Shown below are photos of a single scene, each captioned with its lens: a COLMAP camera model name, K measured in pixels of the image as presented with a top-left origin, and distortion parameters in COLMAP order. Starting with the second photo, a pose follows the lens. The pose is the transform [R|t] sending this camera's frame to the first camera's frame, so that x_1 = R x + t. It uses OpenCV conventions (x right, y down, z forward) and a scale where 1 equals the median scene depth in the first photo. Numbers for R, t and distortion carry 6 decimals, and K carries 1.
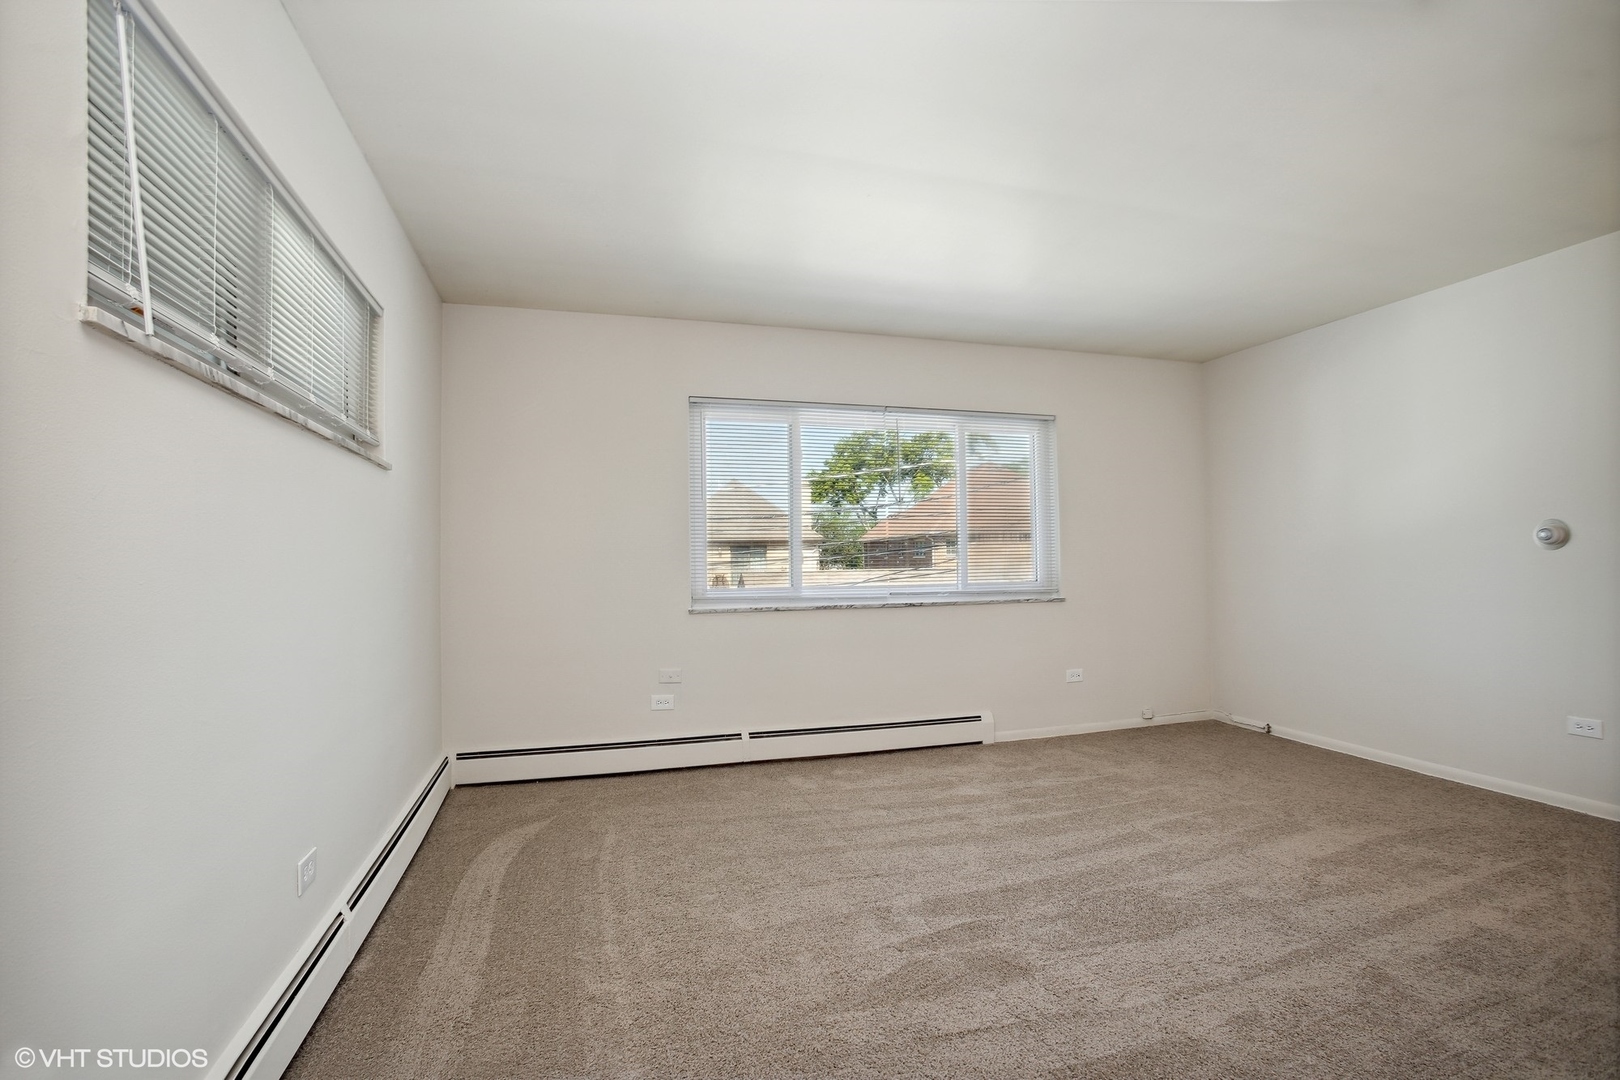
lens RADIAL K [[822.3, 0, 808.5], [0, 822.3, 537.6], [0, 0, 1]] dist [-0.003179, 0.001220]
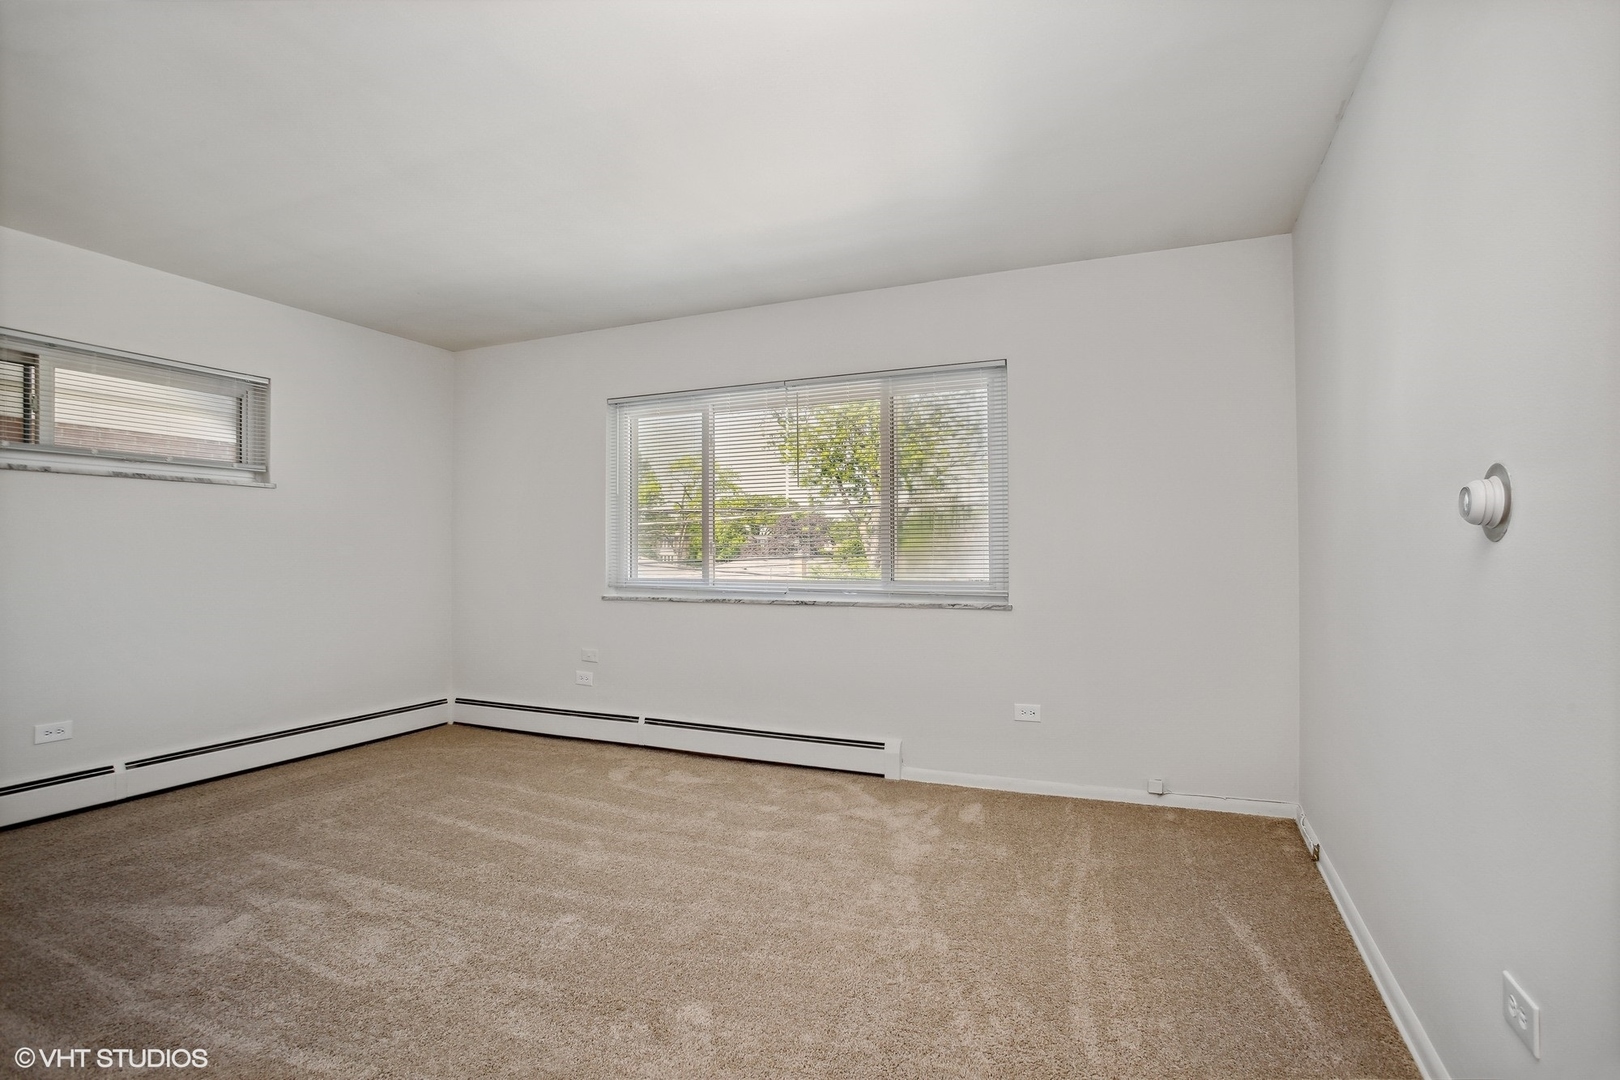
lens RADIAL K [[822.3, 0, 807.4], [0, 822.3, 547.3], [0, 0, 1]] dist [-0.003179, 0.001220]
pose [[0.736039, -0.000773, -0.676939, 0.735613], [0.002377, 0.999996, 0.001443, 0.021248], [0.676935, -0.002671, 0.736038, 0.361368]]
